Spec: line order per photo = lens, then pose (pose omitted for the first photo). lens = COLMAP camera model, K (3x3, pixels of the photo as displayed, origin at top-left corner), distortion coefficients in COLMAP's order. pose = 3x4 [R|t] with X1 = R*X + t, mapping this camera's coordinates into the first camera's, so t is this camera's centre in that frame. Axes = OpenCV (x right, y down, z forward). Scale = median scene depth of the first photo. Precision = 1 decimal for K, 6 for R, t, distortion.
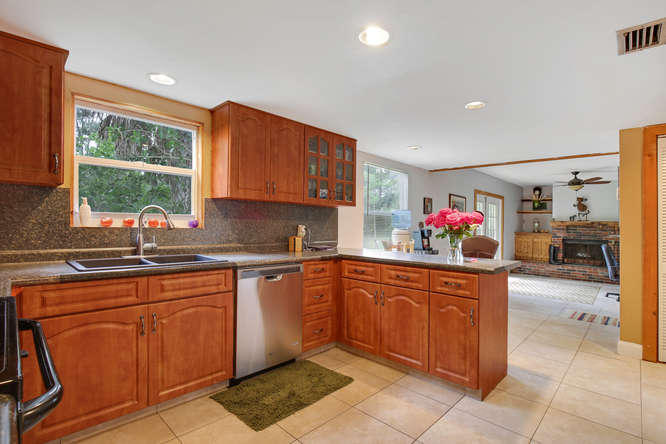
lens RADIAL K [[318.9, 0, 336.6], [0, 318.9, 226.0], [0, 0, 1]] dist [-0.017052, 0.000149]
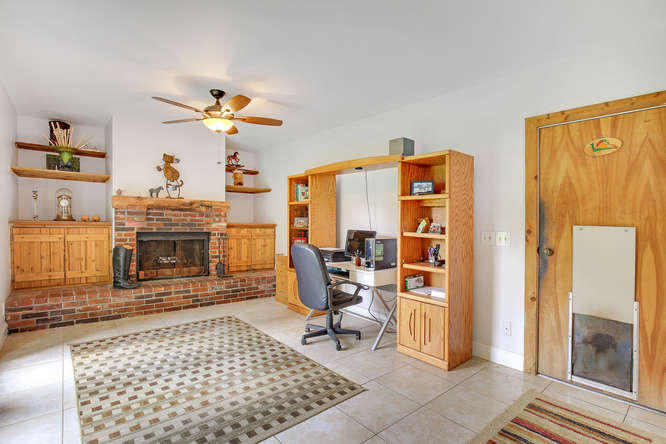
lens RADIAL K [[318.9, 0, 335.1], [0, 318.9, 221.3], [0, 0, 1]] dist [-0.017052, 0.000149]
pose [[0.083815, -0.013761, 0.996386, 0.245047], [-0.009922, 0.999844, 0.014643, 0.012165], [-0.996432, -0.011113, 0.083665, 0.650090]]
